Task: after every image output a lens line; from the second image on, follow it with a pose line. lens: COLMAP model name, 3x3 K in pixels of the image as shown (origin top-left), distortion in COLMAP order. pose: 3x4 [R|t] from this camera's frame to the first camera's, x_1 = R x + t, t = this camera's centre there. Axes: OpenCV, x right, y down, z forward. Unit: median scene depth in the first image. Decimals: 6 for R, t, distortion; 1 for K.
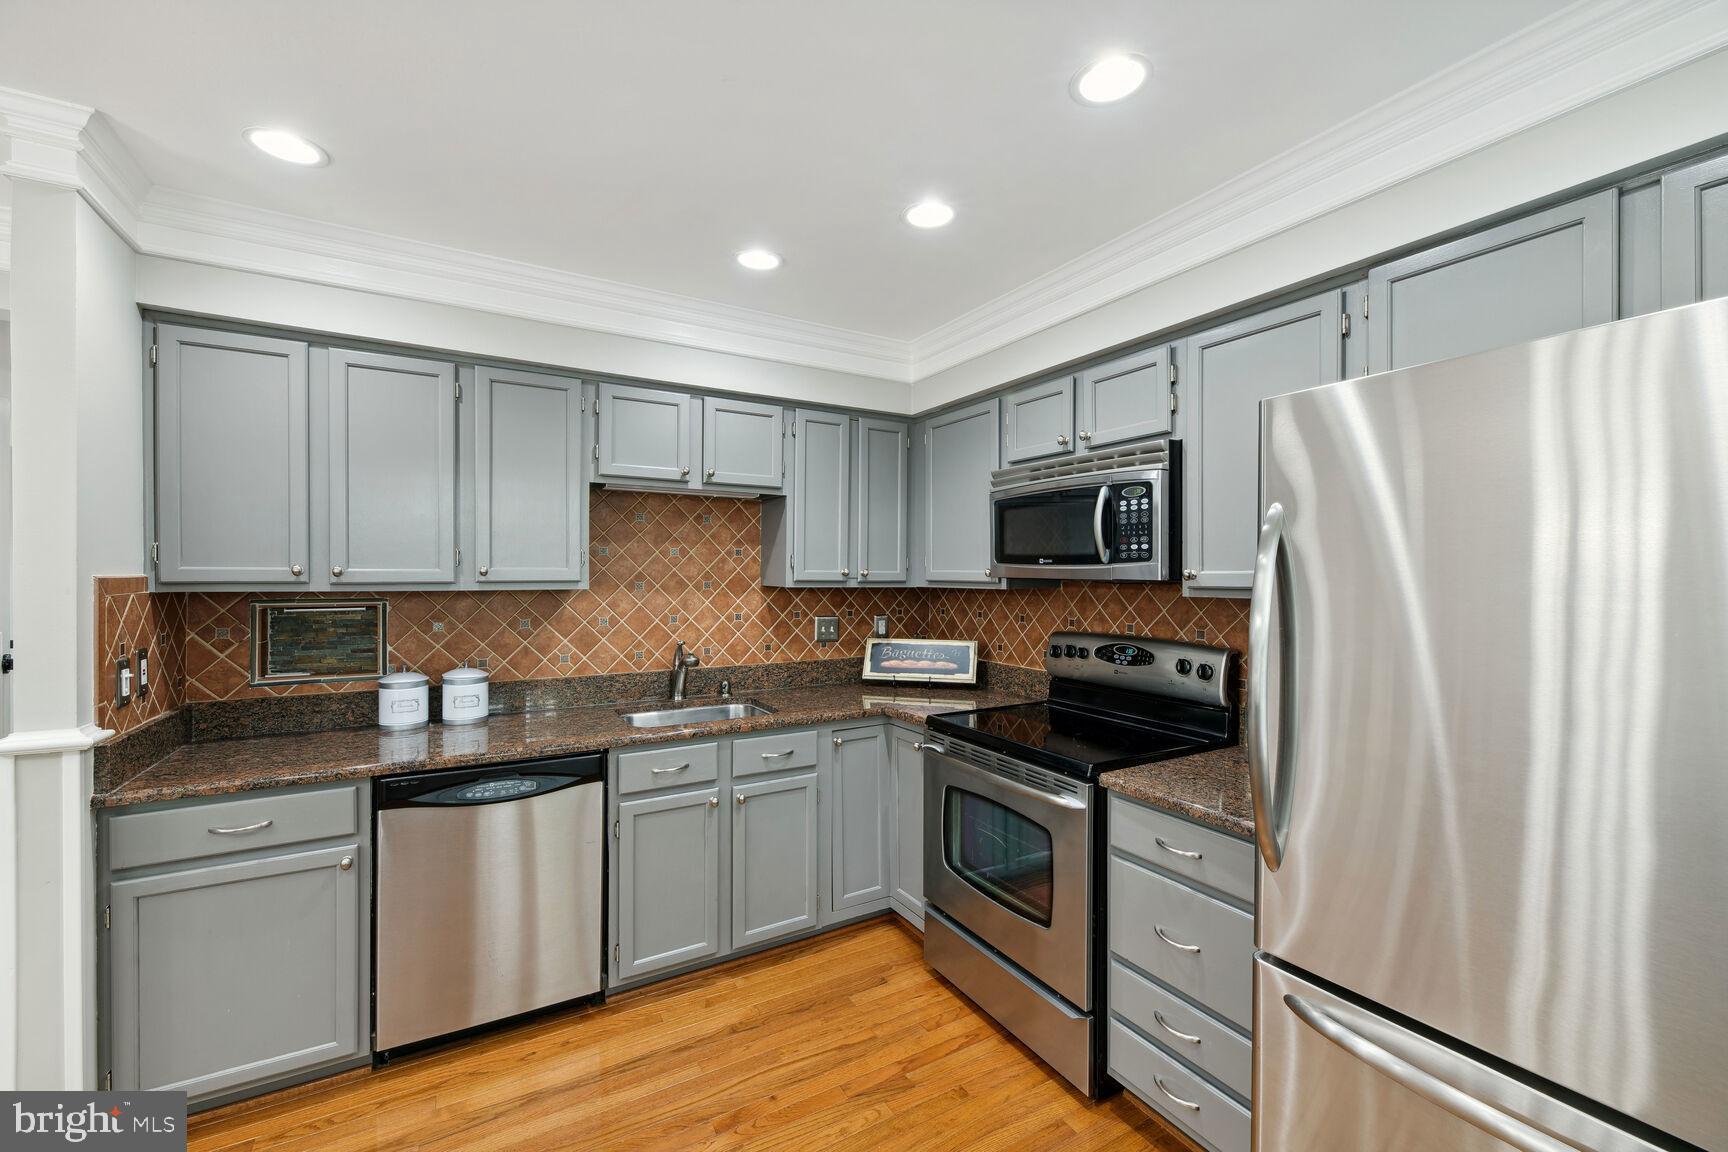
lens RADIAL K [[706.5, 0, 871.4], [0, 706.5, 576.3], [0, 0, 1]] dist [0.001339, -0.001999]
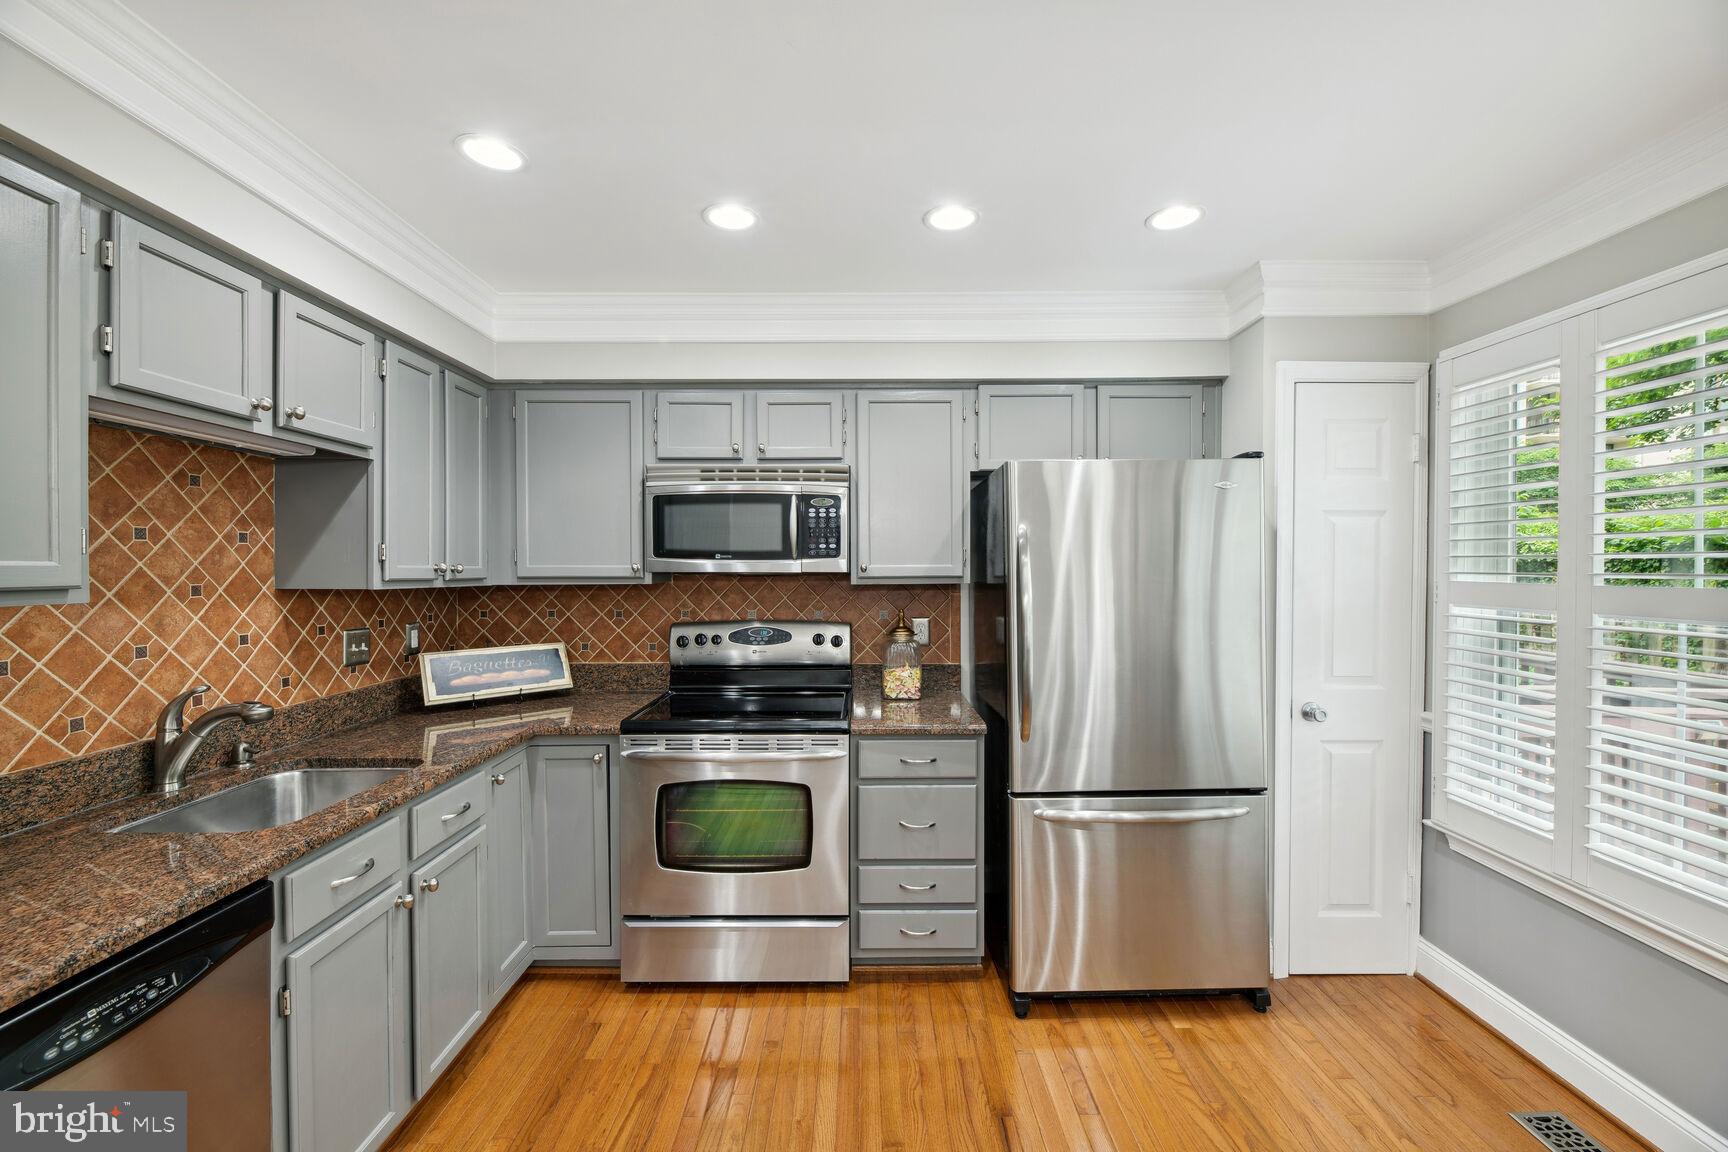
lens RADIAL K [[706.5, 0, 869.0], [0, 706.5, 576.1], [0, 0, 1]] dist [0.001339, -0.001999]
pose [[0.500971, -0.015674, 0.865322, -0.529854], [0.008631, 0.999877, 0.013115, -0.003153], [-0.865421, 0.000898, 0.501045, 0.235290]]
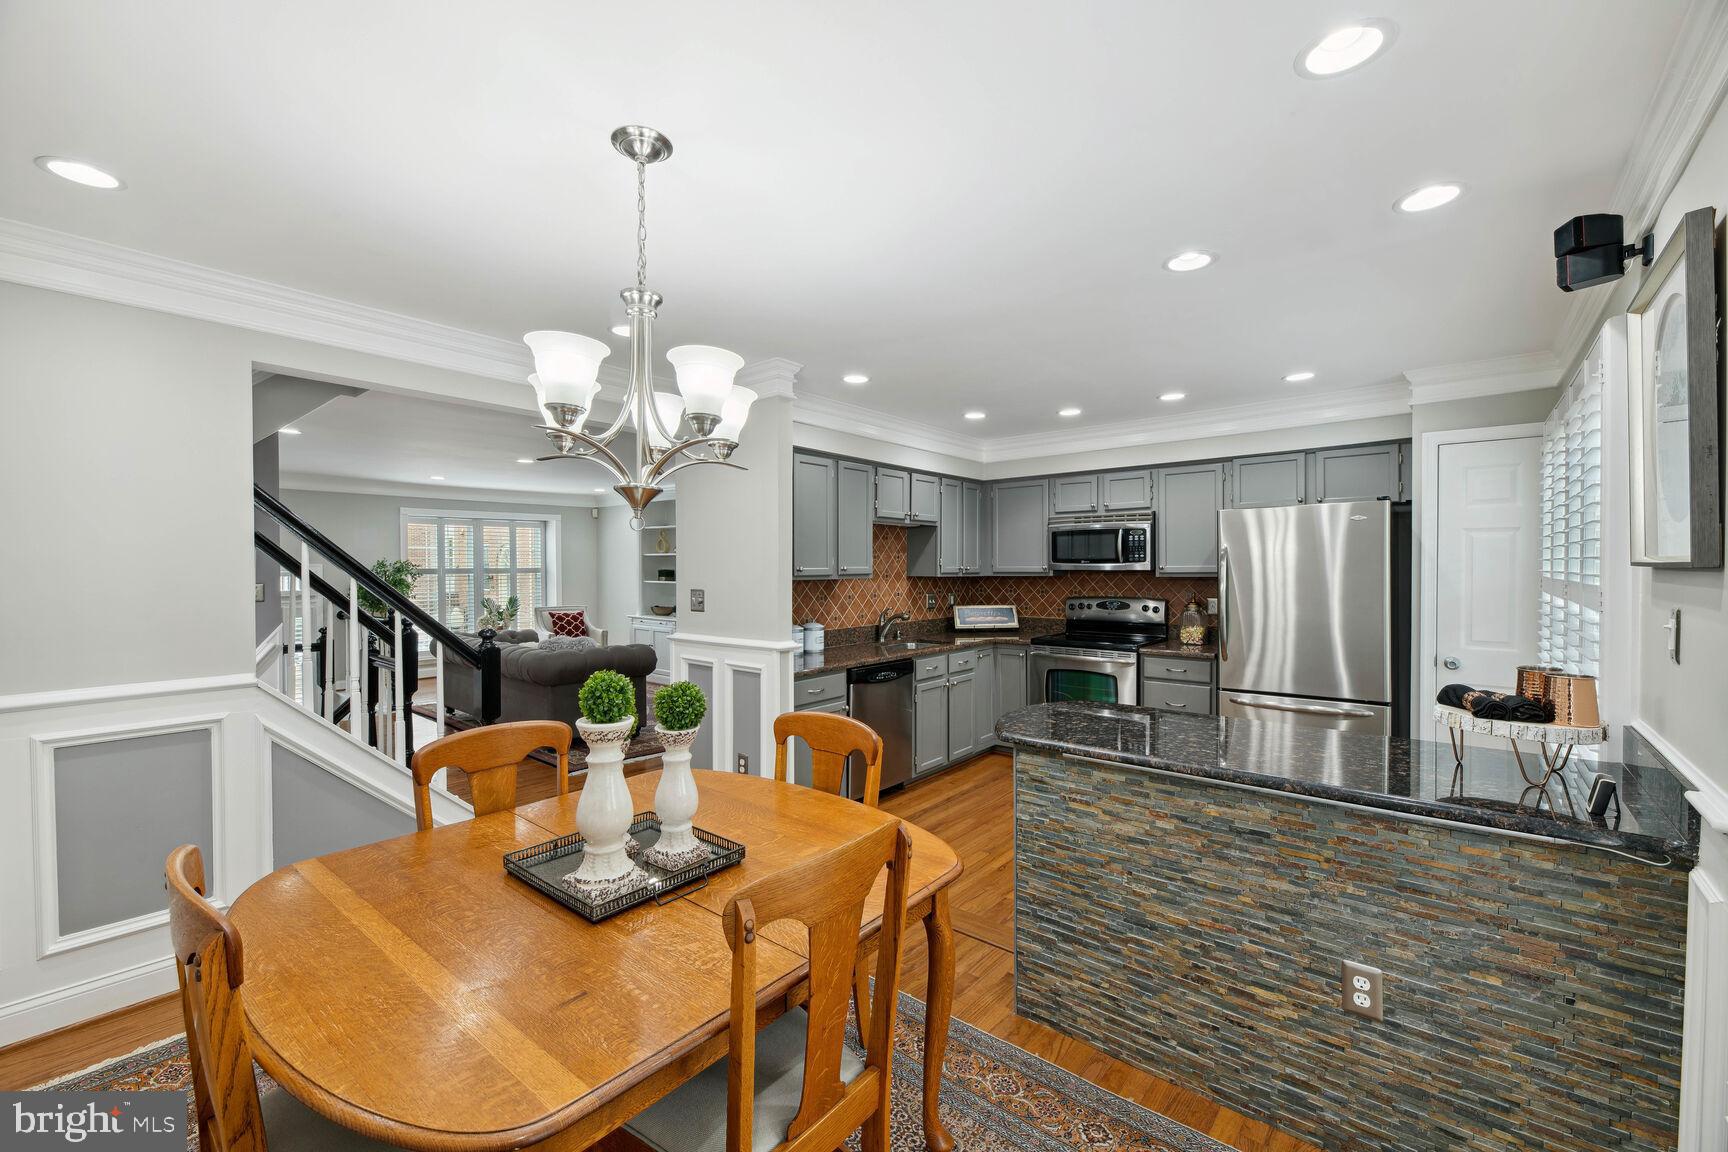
lens RADIAL K [[706.5, 0, 870.6], [0, 706.5, 576.9], [0, 0, 1]] dist [0.001339, -0.001999]
pose [[0.940748, -0.012279, 0.338885, -0.979894], [0.009994, 0.999914, 0.008487, -0.000644], [-0.338961, -0.004597, 0.940789, -0.706953]]
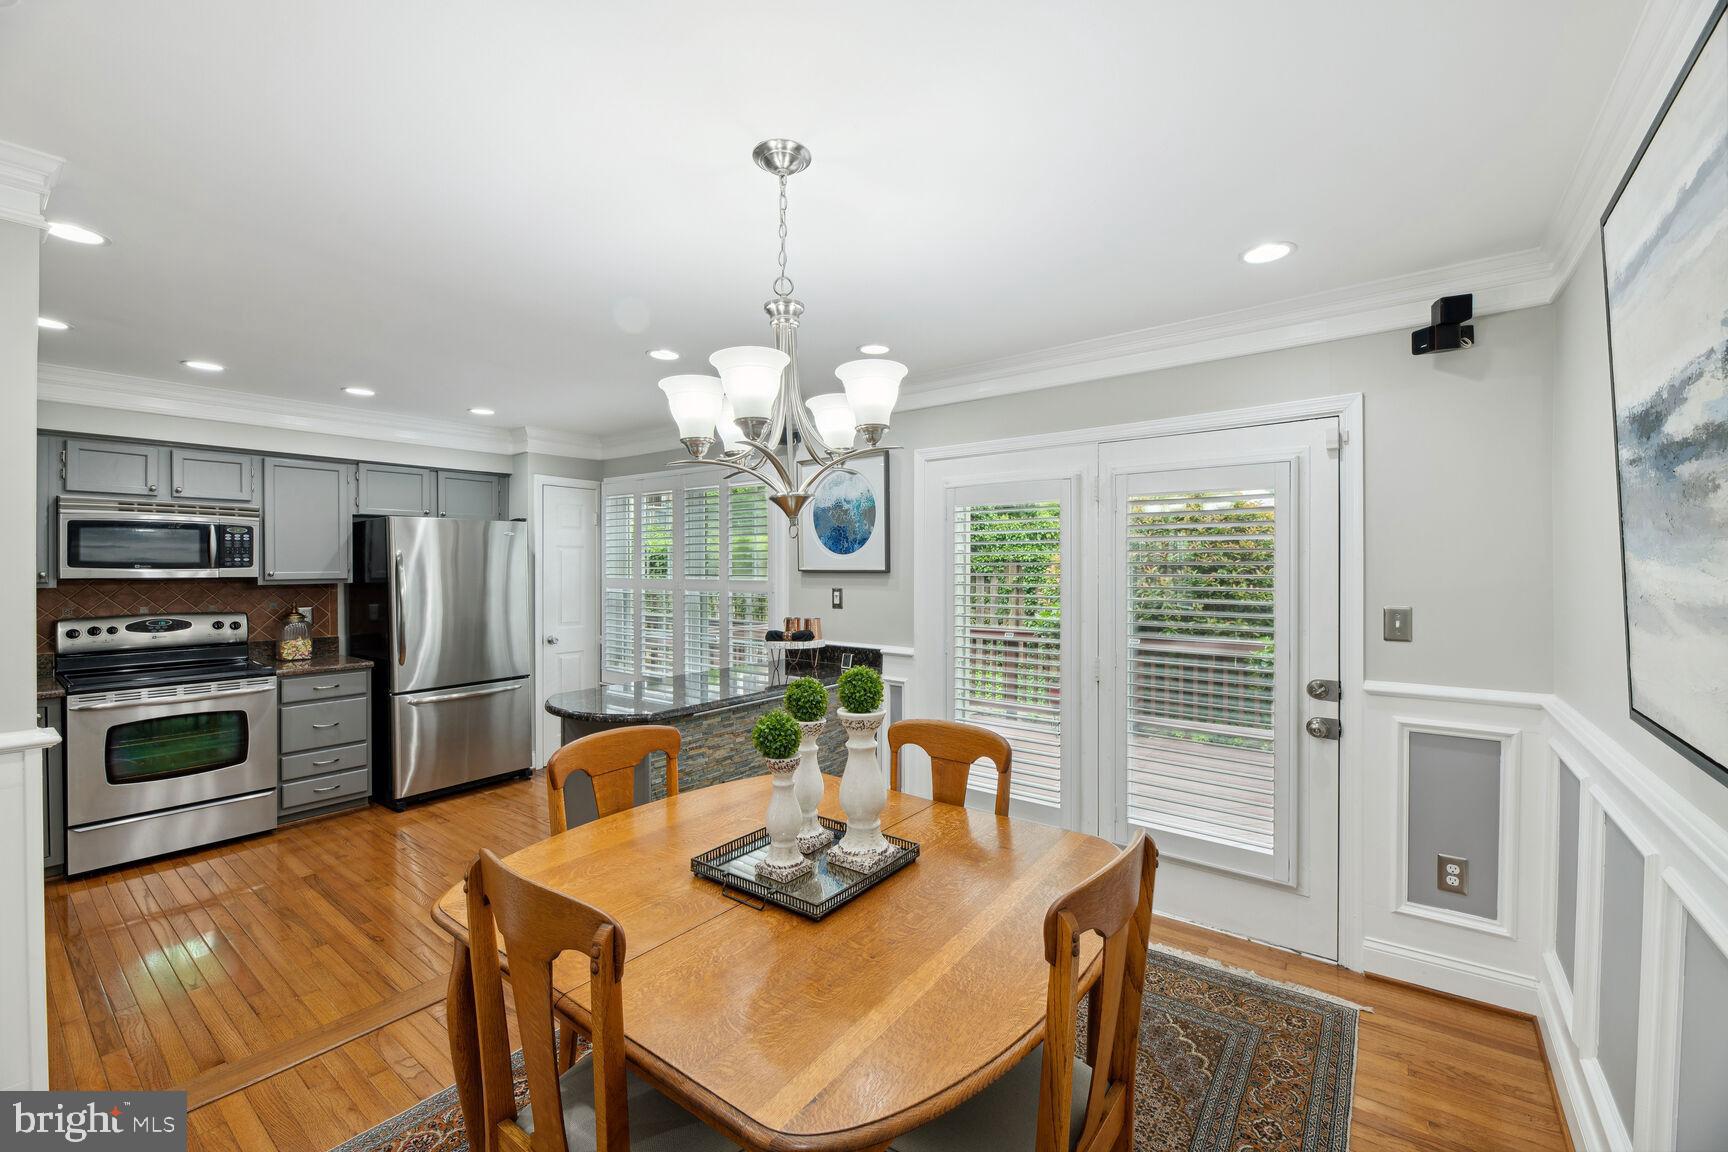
lens RADIAL K [[706.5, 0, 874.2], [0, 706.5, 569.7], [0, 0, 1]] dist [0.001339, -0.001999]
pose [[-0.377144, -0.006086, 0.926135, -1.581705], [0.006846, 0.999933, 0.009359, -0.016345], [-0.926129, 0.009870, -0.377077, 0.108387]]
